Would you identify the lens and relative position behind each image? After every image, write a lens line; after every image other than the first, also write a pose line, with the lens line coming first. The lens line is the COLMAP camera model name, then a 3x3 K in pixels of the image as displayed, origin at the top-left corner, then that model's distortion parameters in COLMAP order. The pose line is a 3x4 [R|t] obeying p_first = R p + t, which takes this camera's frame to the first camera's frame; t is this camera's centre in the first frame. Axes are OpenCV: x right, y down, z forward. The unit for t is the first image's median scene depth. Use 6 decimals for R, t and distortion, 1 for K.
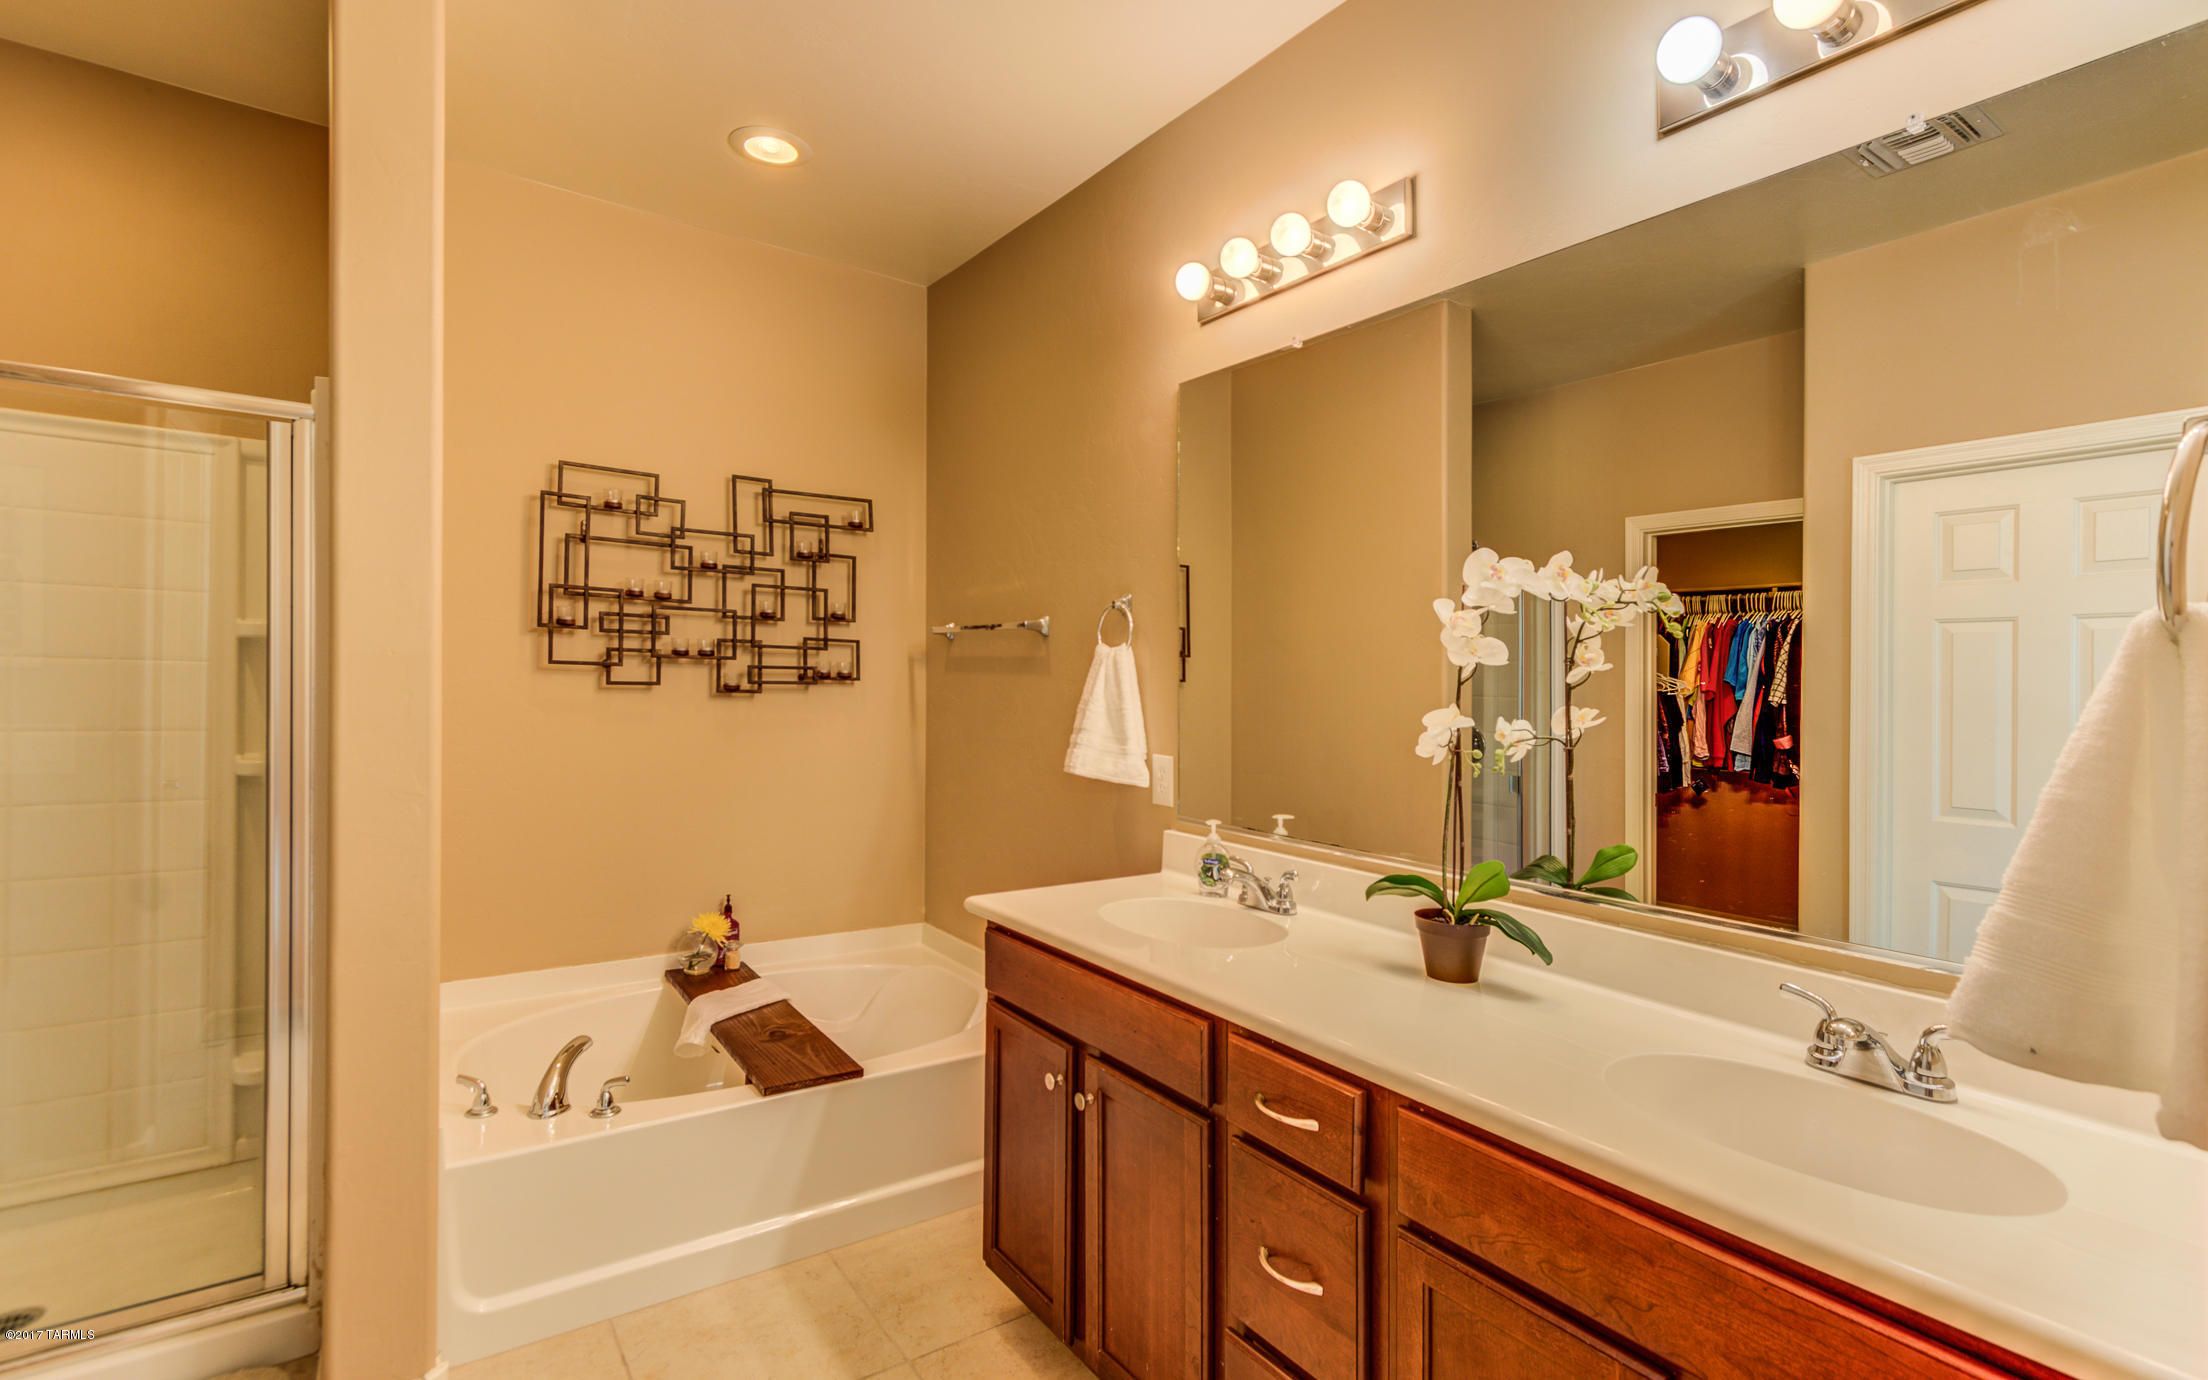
lens RADIAL K [[997.9, 0, 1104.0], [0, 997.9, 690.0], [0, 0, 1]] dist [-0.000866, -0.000048]
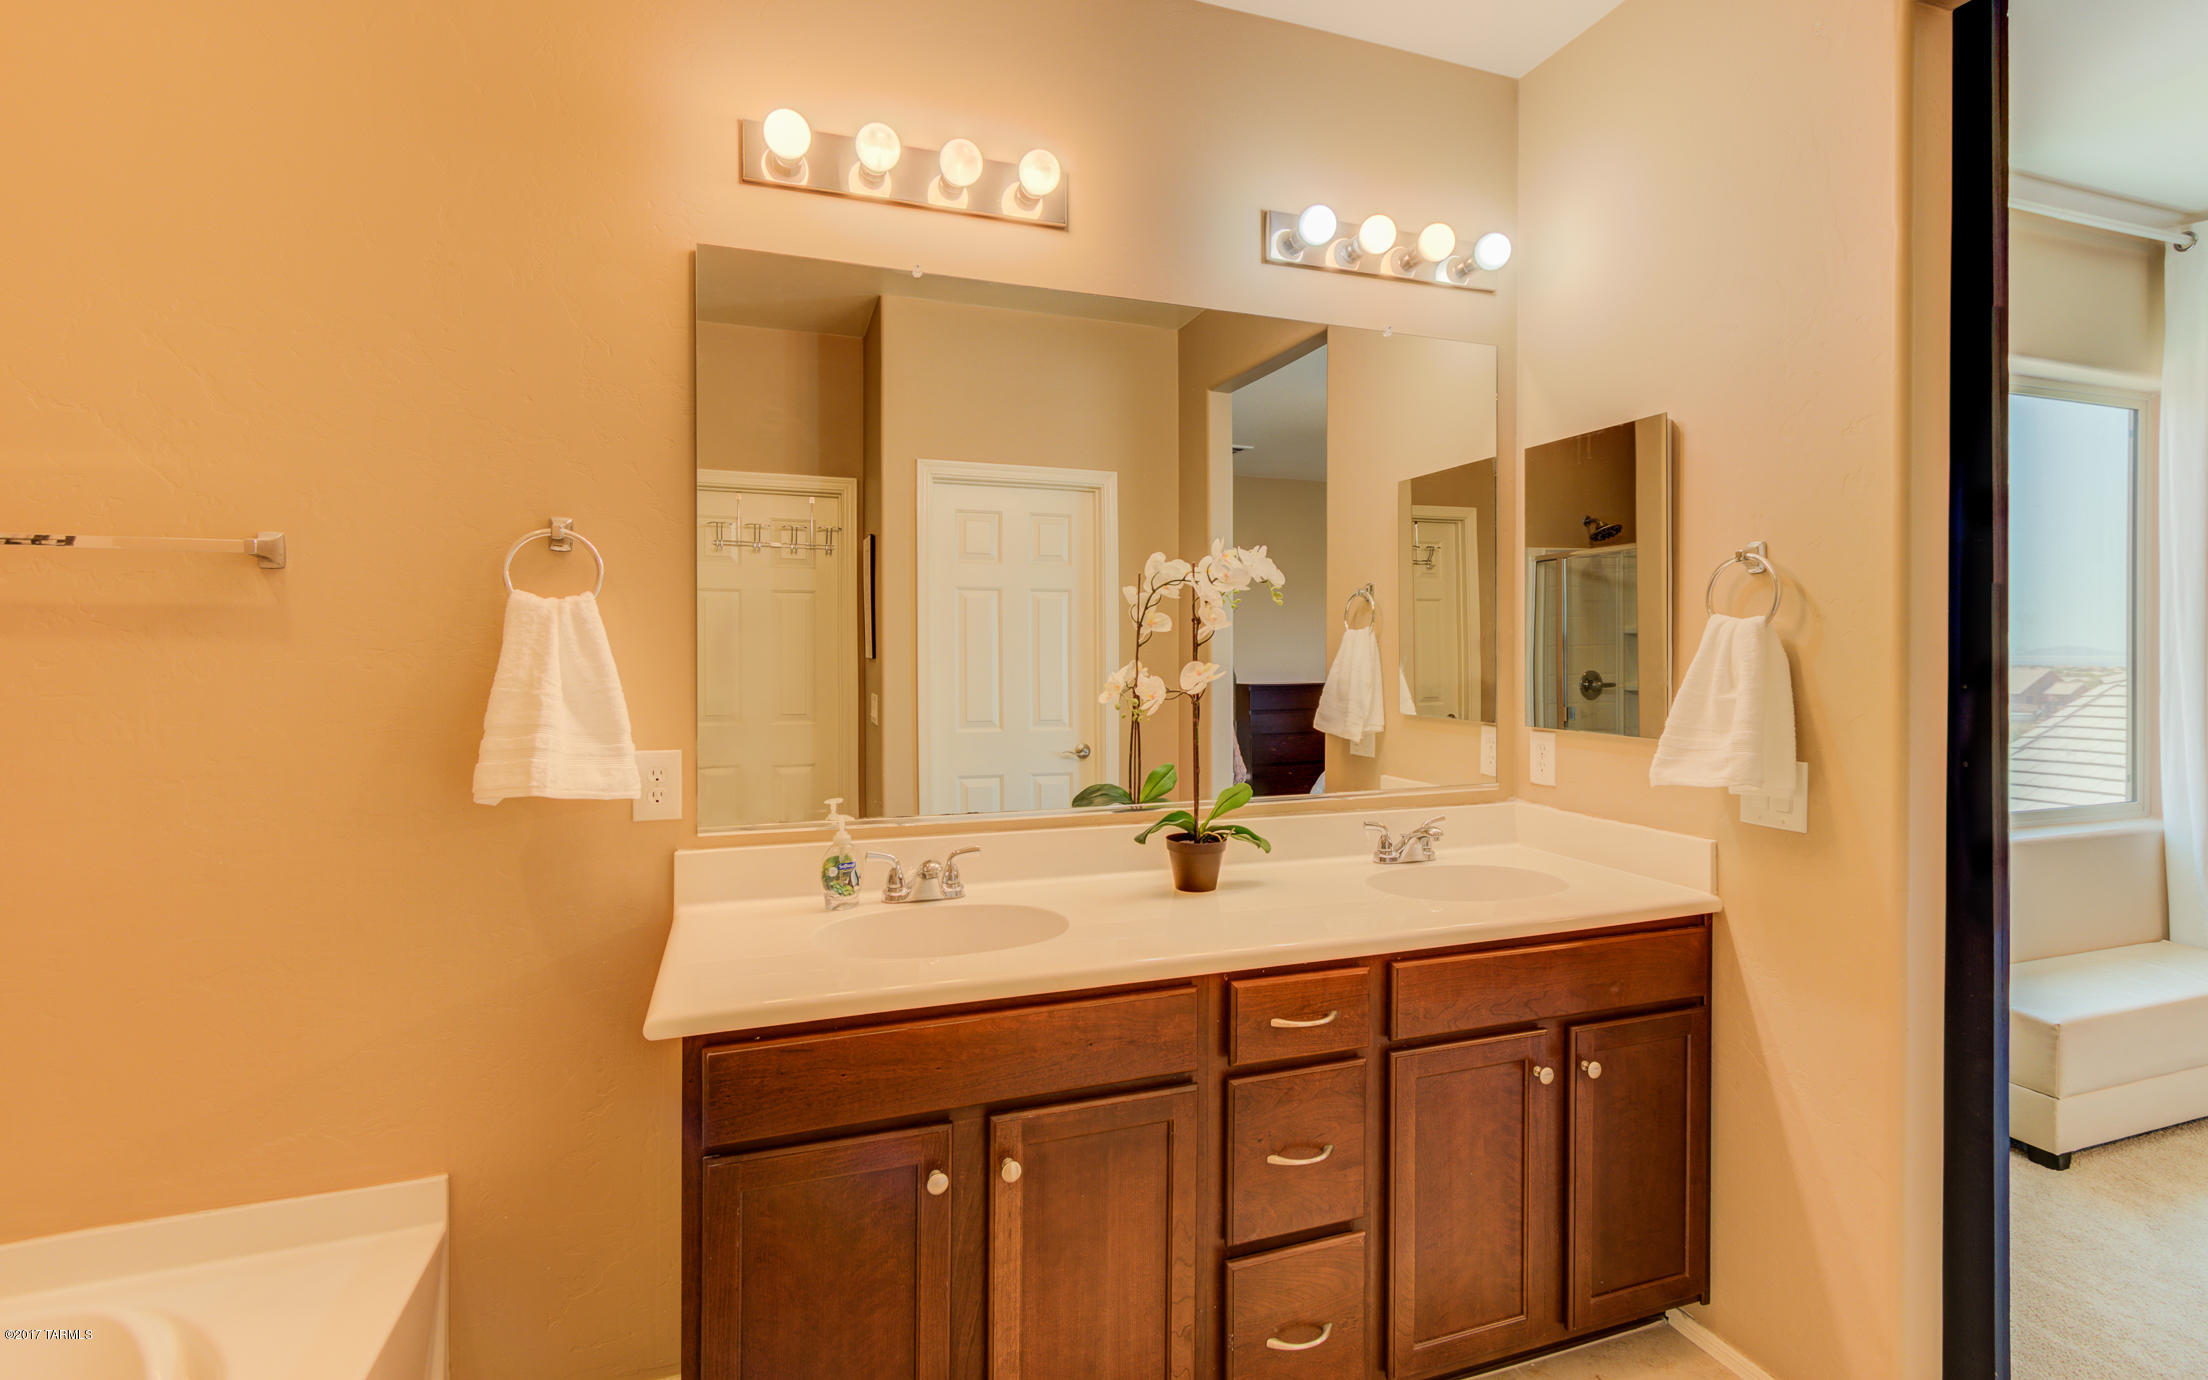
lens RADIAL K [[1025.2, 0, 1110.1], [0, 1025.2, 640.6], [0, 0, 1]] dist [-0.000273, 0.000027]
pose [[0.273326, -0.019409, 0.961726, -0.546794], [0.010374, 0.999798, 0.017229, -0.021941], [-0.961865, 0.005268, 0.273472, 0.476947]]
